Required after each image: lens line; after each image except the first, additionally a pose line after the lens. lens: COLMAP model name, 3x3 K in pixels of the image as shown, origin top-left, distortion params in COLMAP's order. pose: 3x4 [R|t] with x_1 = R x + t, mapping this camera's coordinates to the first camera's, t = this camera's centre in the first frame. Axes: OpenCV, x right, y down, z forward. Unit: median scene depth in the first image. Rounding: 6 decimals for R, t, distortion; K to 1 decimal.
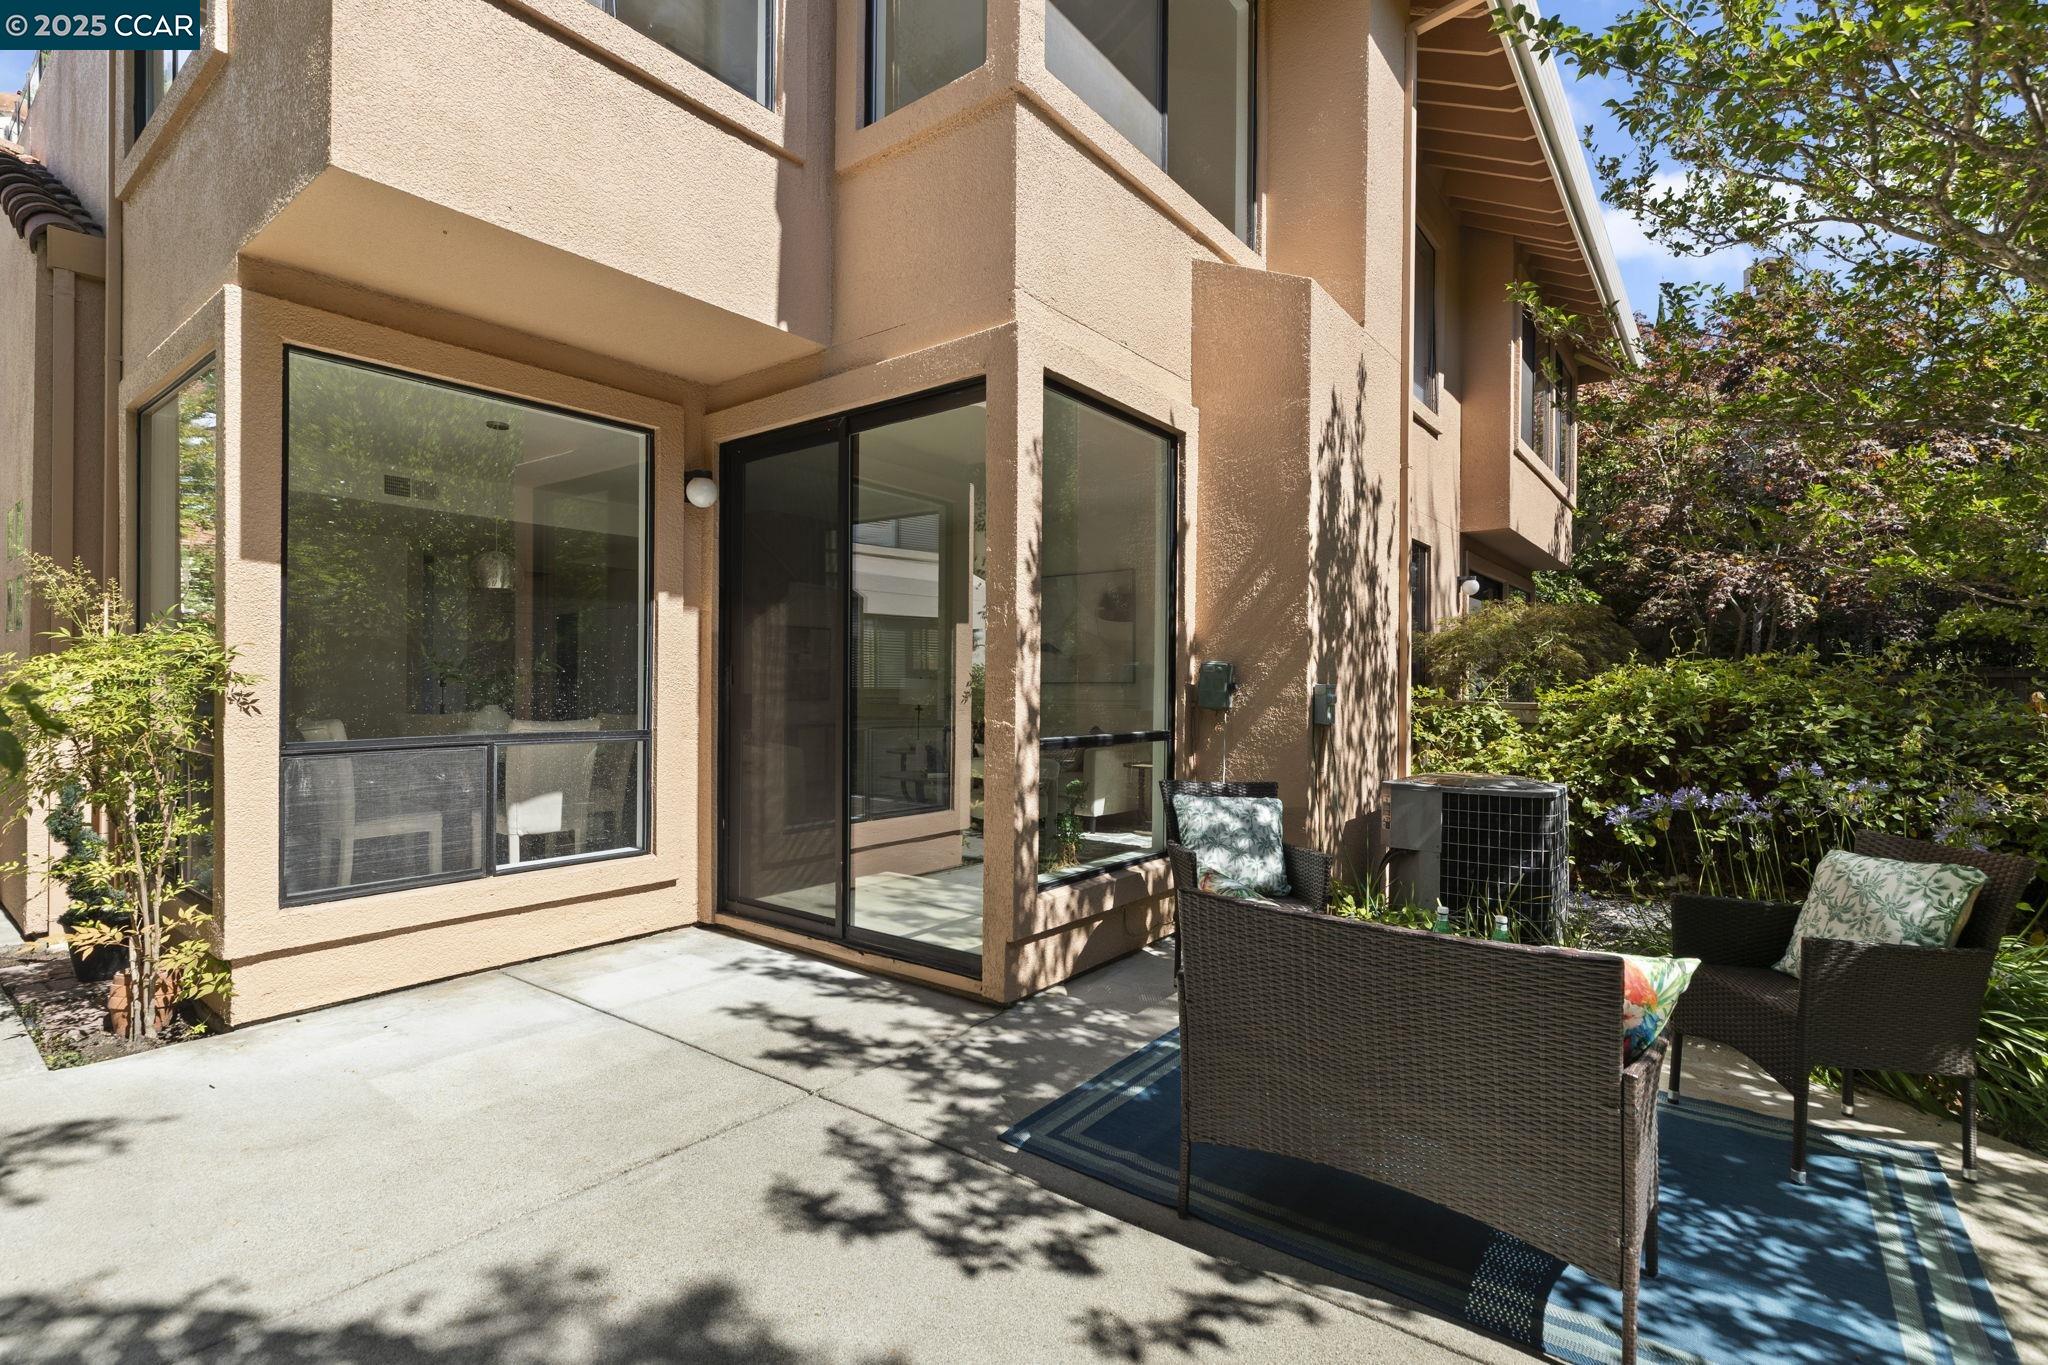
lens RADIAL K [[921.7, 0, 1049.5], [0, 921.7, 663.9], [0, 0, 1]] dist [0.025779, -0.000329]
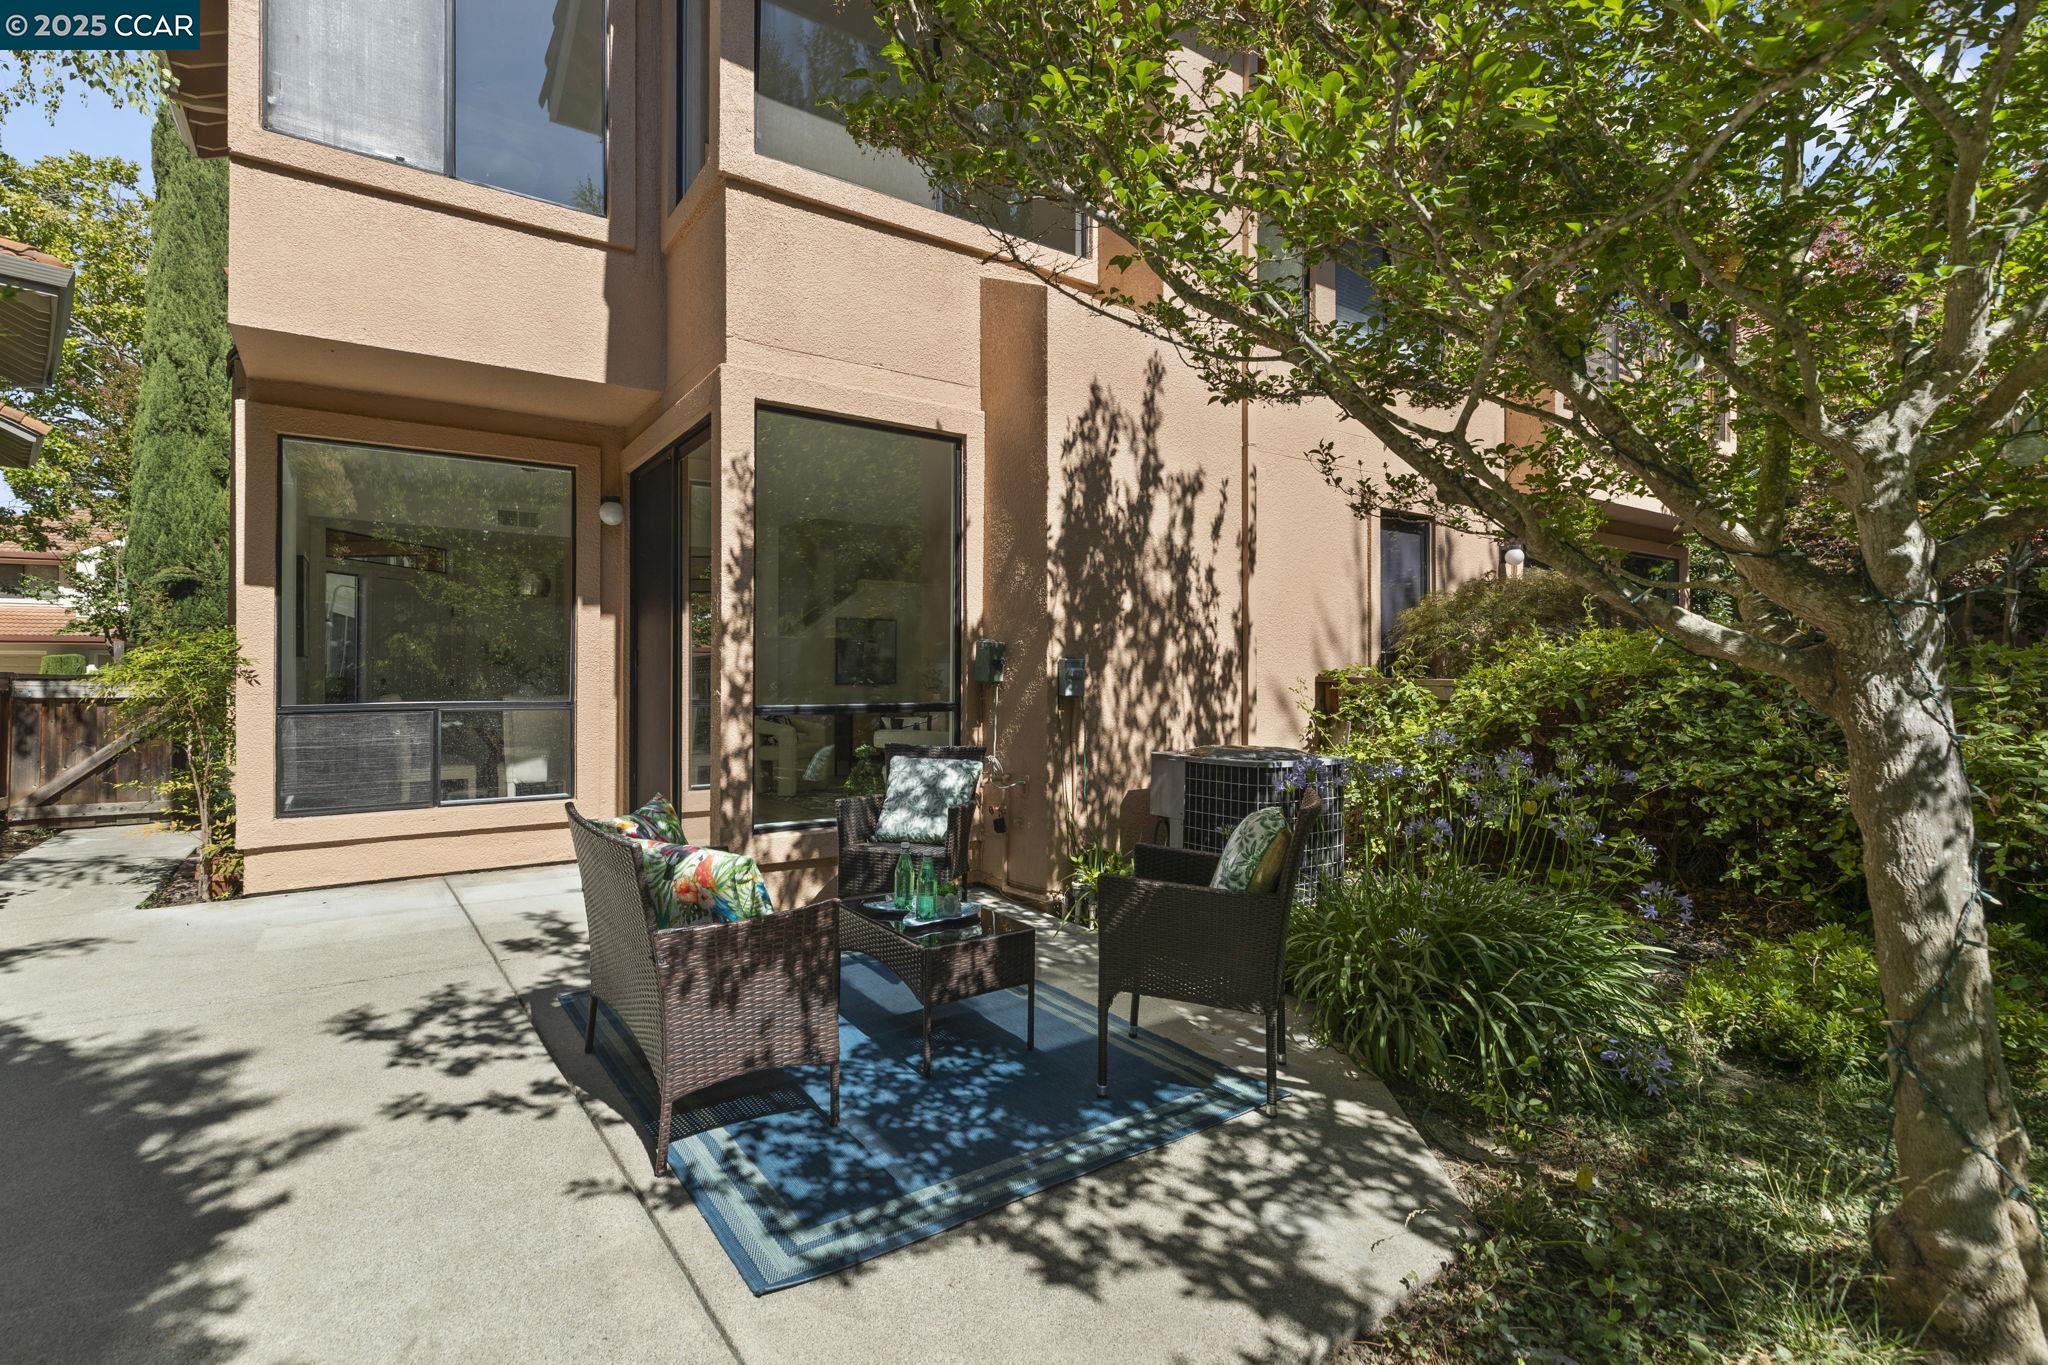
lens RADIAL K [[956.0, 0, 1125.4], [0, 956.0, 681.0], [0, 0, 1]] dist [-0.042375, 0.039190]
pose [[0.959612, -0.001275, -0.281325, 0.864749], [0.010735, 0.999427, 0.032089, 0.006981], [0.281123, -0.033813, 0.959076, -0.051824]]
